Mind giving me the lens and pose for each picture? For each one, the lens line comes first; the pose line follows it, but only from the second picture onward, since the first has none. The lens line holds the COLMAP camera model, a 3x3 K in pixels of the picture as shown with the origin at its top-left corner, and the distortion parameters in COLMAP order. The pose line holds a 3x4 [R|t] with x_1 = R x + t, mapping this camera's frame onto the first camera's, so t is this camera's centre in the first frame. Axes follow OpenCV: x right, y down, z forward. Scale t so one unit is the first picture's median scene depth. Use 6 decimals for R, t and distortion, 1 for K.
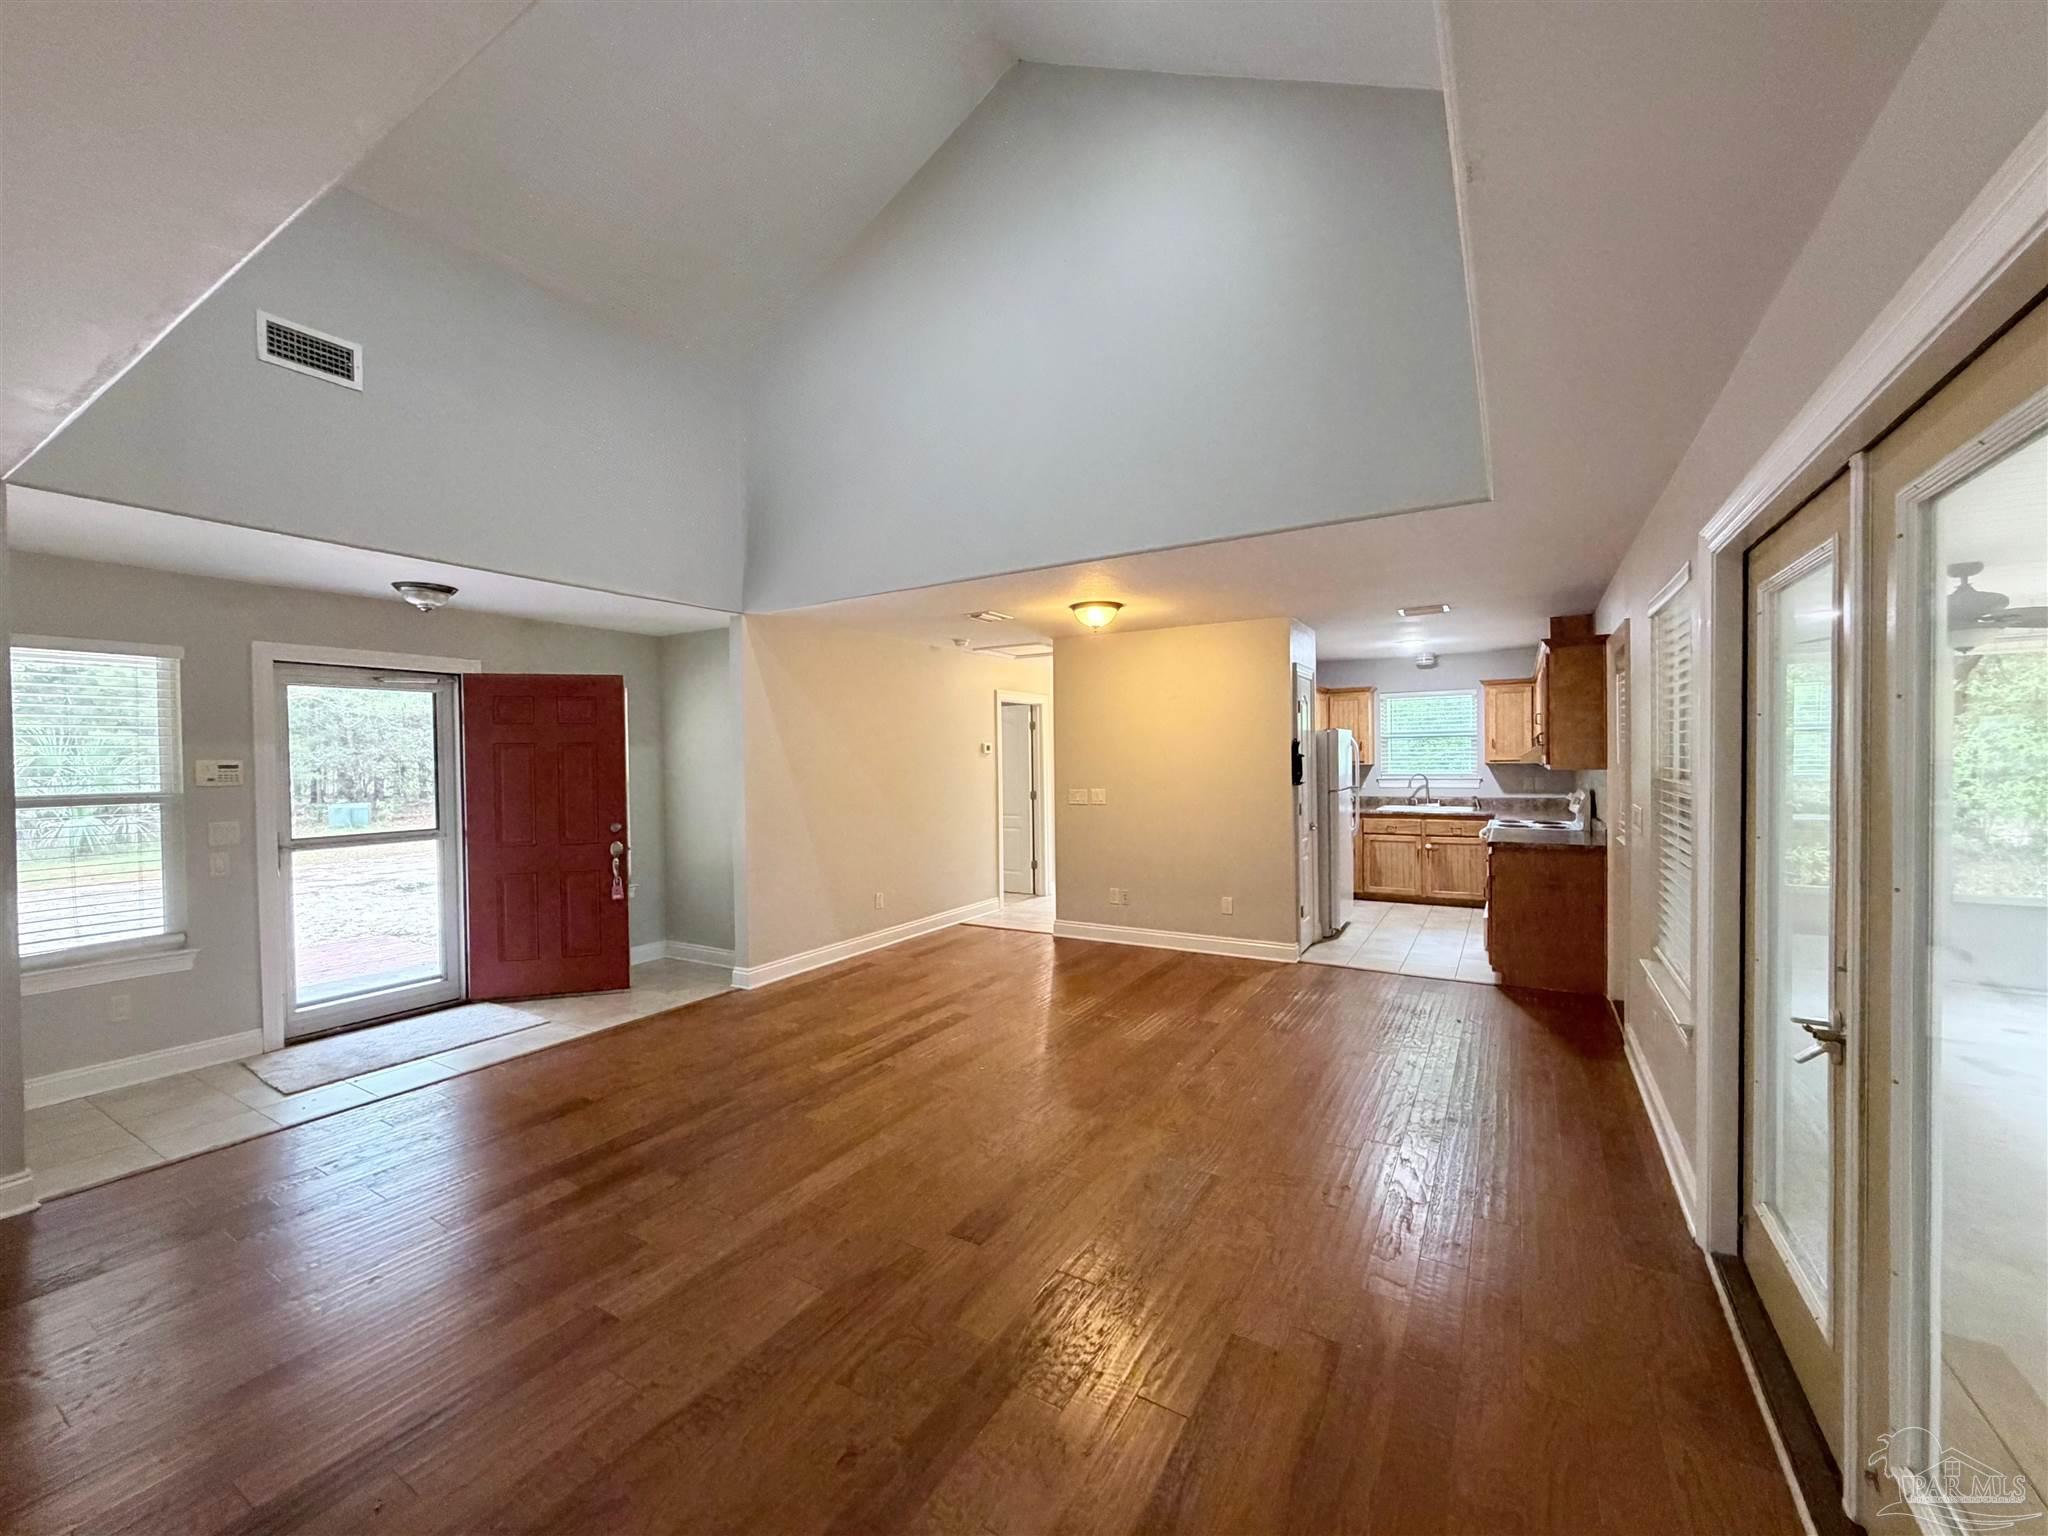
lens RADIAL K [[818.9, 0, 1016.2], [0, 818.9, 764.7], [0, 0, 1]] dist [-0.001904, 0.000539]
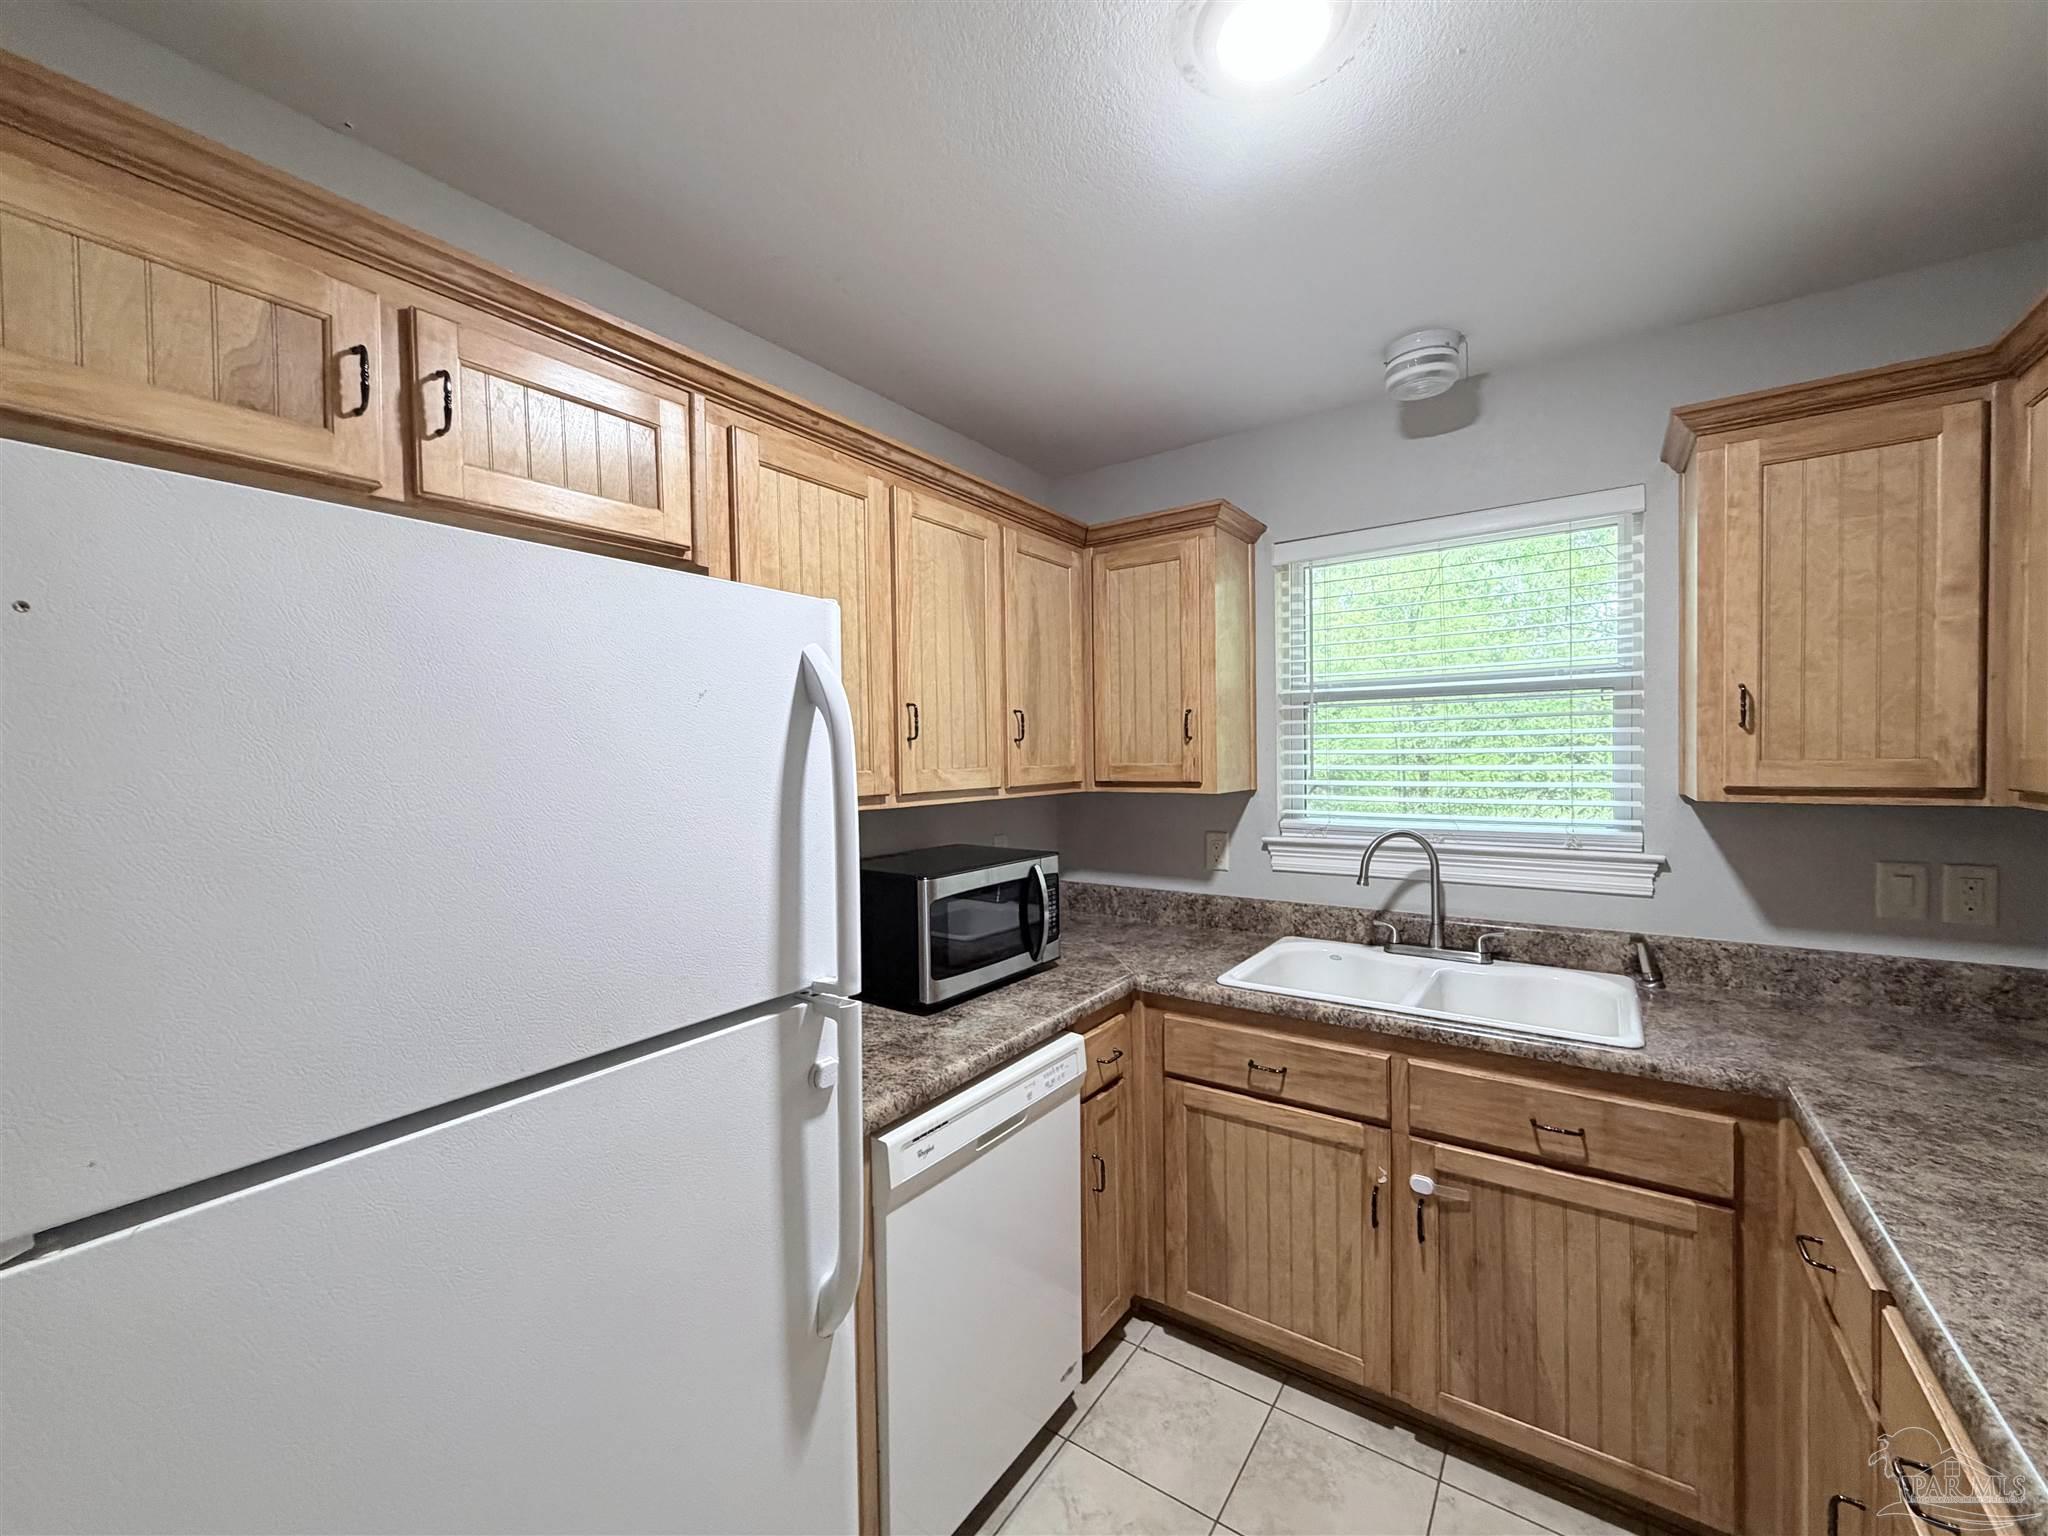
lens RADIAL K [[818.9, 0, 1017.8], [0, 818.9, 769.8], [0, 0, 1]] dist [-0.001904, 0.000539]
pose [[0.997642, -0.000018, -0.068629, 0.628201], [0.000680, 0.999953, 0.009626, -0.018373], [0.068625, -0.009650, 0.997596, 1.185993]]
